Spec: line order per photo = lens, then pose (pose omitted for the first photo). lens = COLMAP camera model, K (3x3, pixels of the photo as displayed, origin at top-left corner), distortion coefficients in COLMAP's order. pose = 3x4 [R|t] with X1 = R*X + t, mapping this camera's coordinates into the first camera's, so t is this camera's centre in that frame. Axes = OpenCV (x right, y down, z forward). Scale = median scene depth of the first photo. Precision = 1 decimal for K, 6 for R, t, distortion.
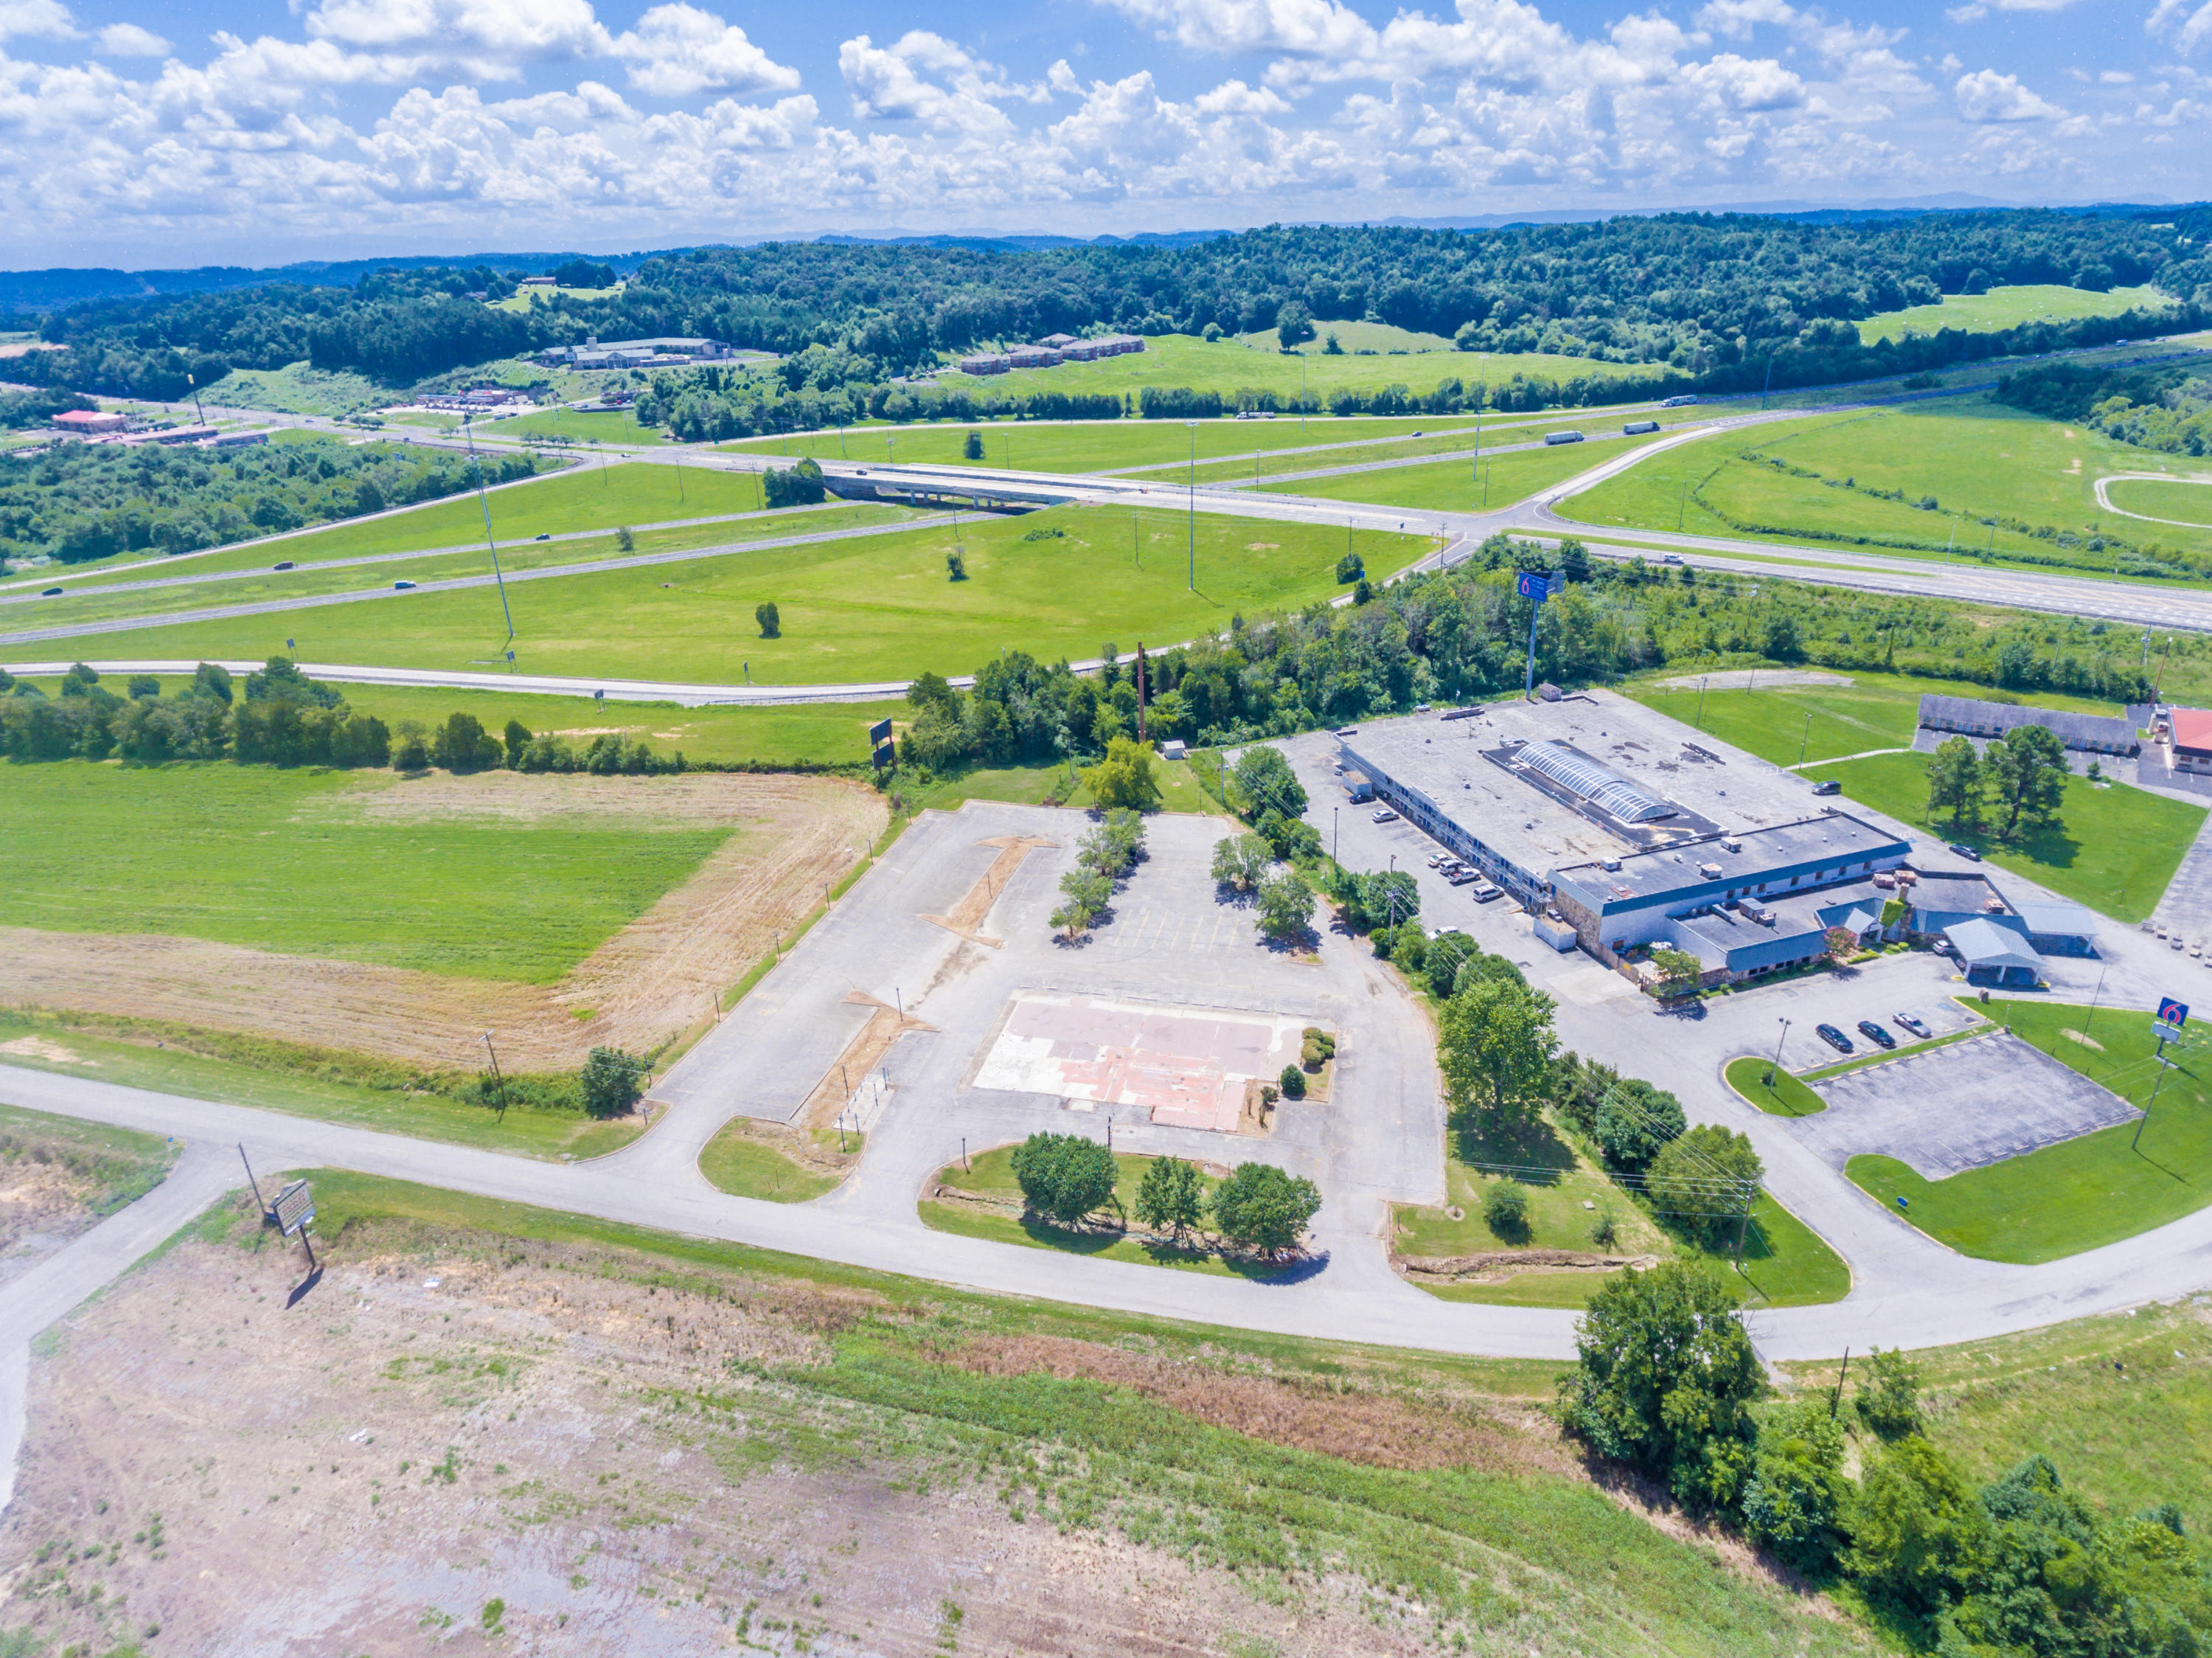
lens RADIAL K [[1299.4, 0, 1106.0], [0, 1299.4, 829.0], [0, 0, 1]] dist [0.000694, -0.001329]
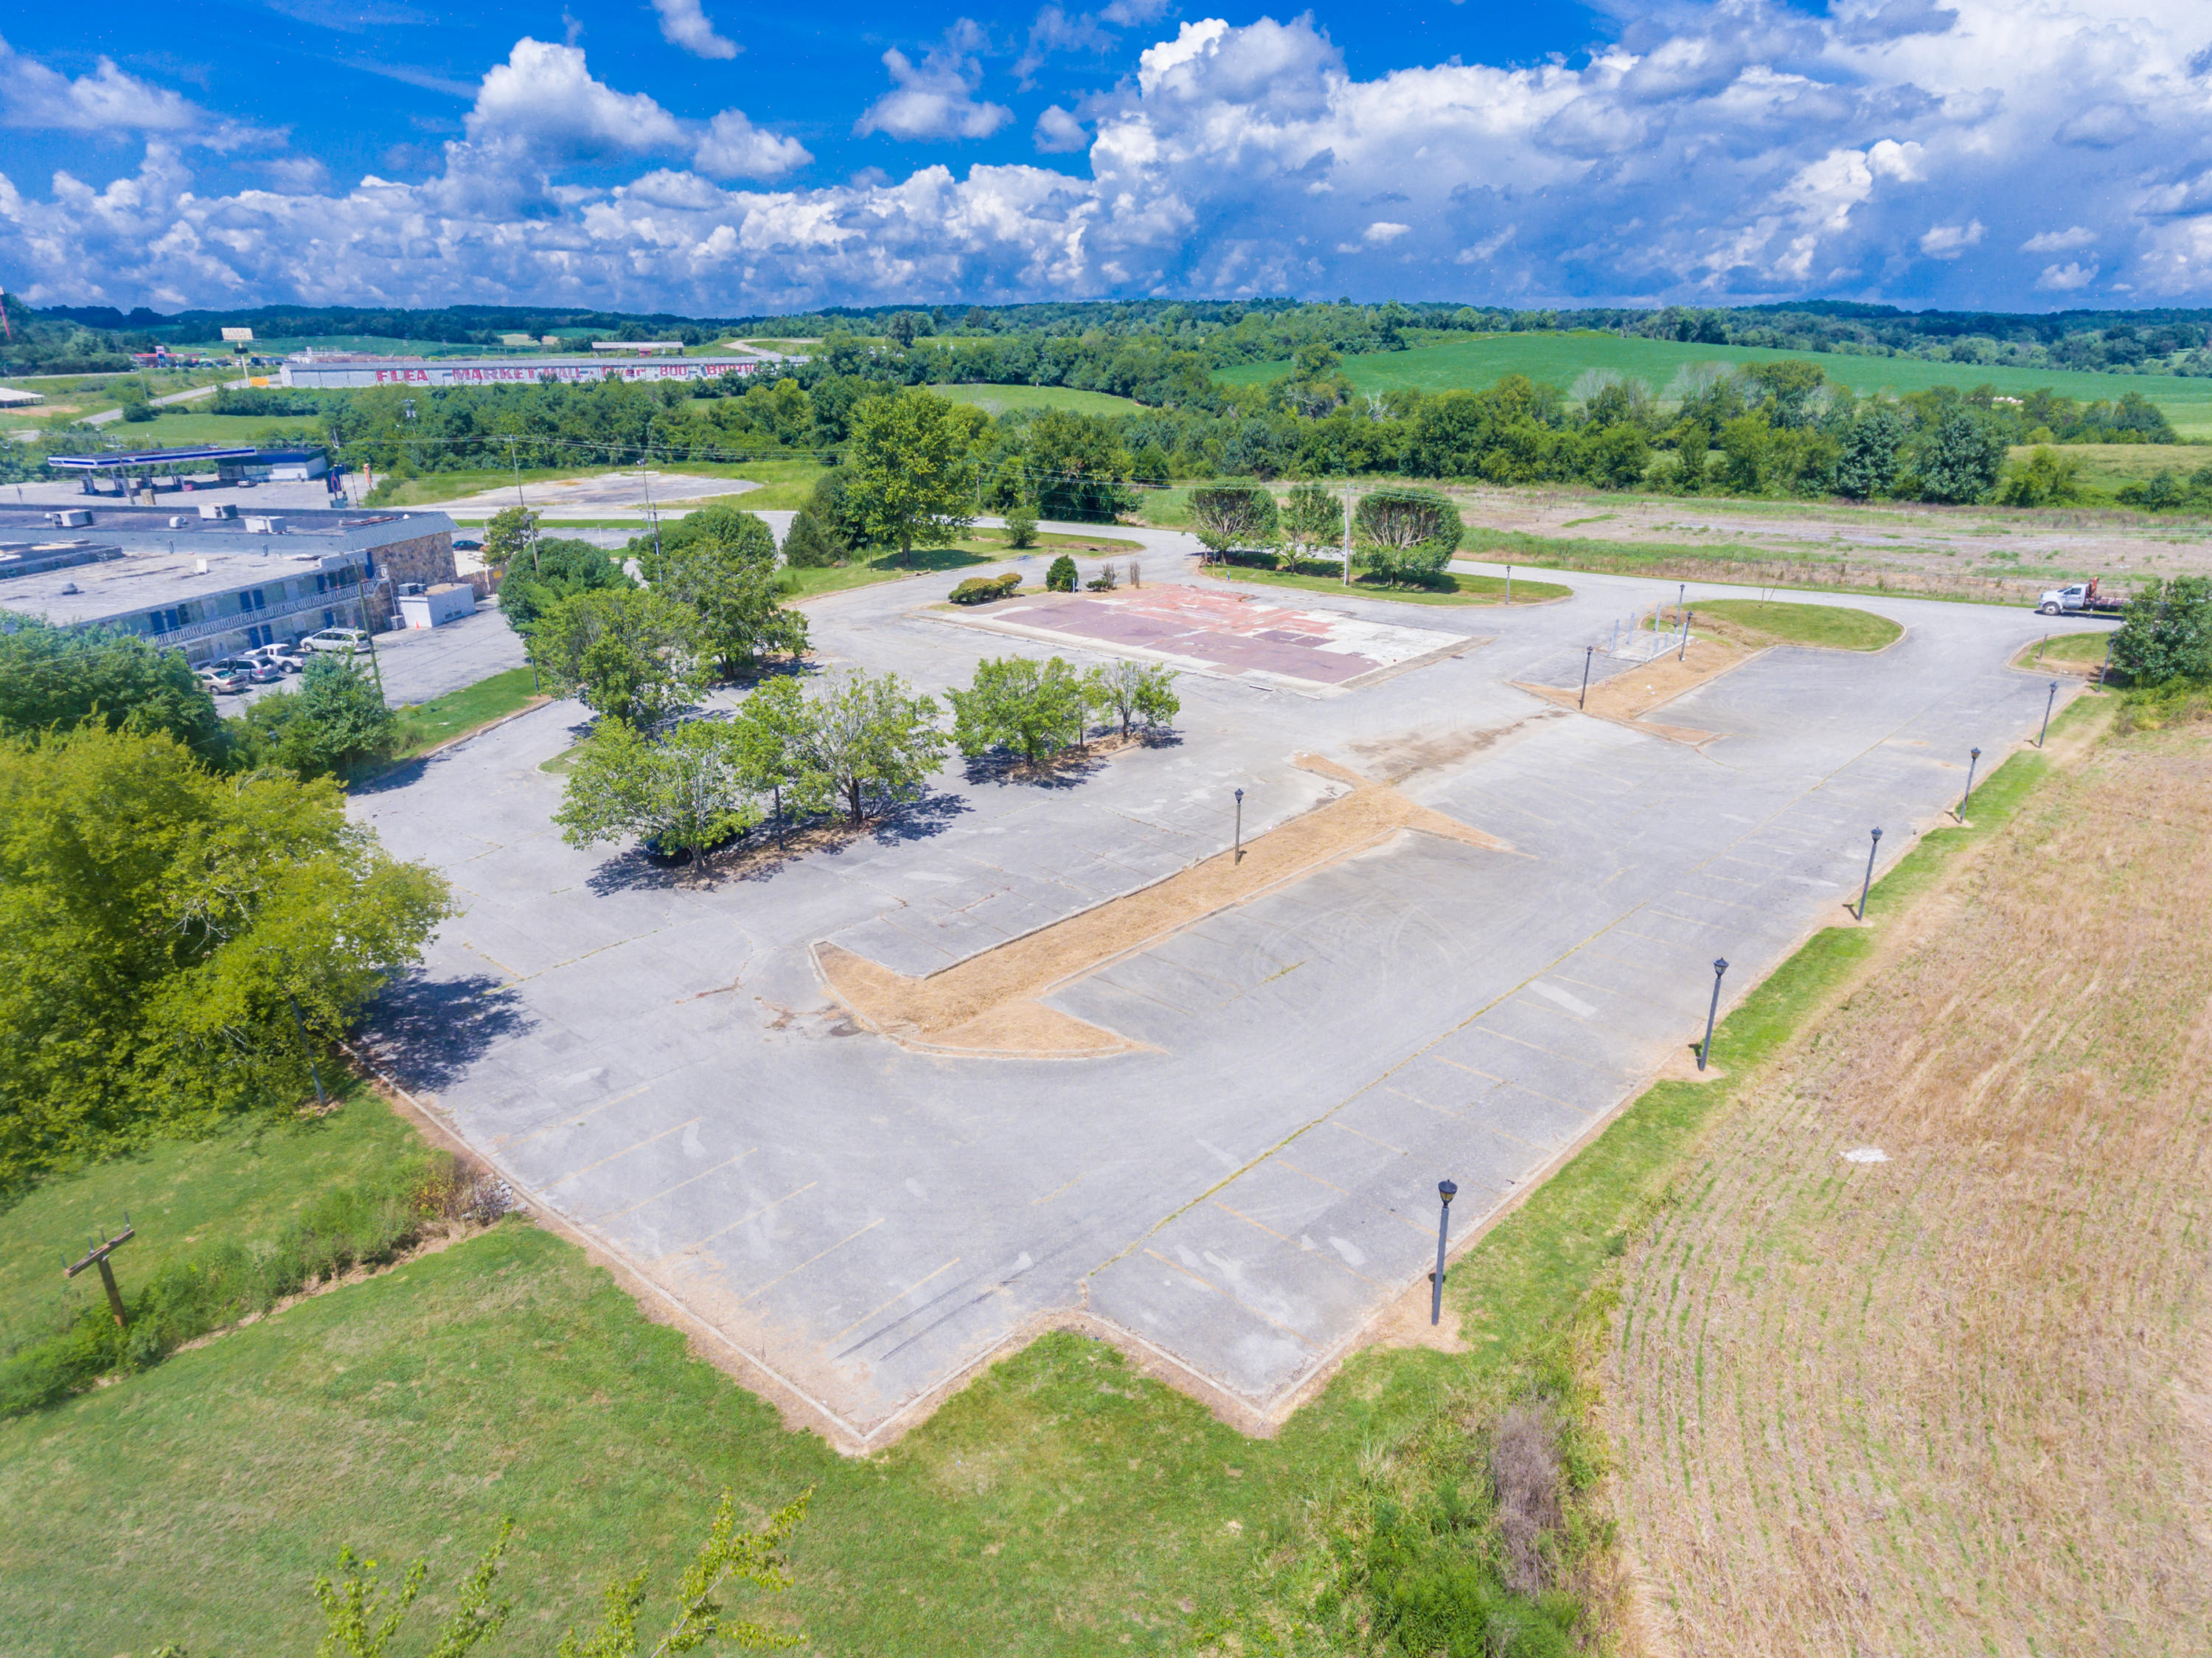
lens RADIAL K [[1299.4, 0, 1106.0], [0, 1299.4, 829.0], [0, 0, 1]] dist [0.000694, -0.001329]
pose [[-0.877622, -0.133554, 0.460372, -0.157208], [0.230751, 0.724100, 0.649949, -0.120535], [-0.420159, 0.676641, -0.604668, 0.950338]]
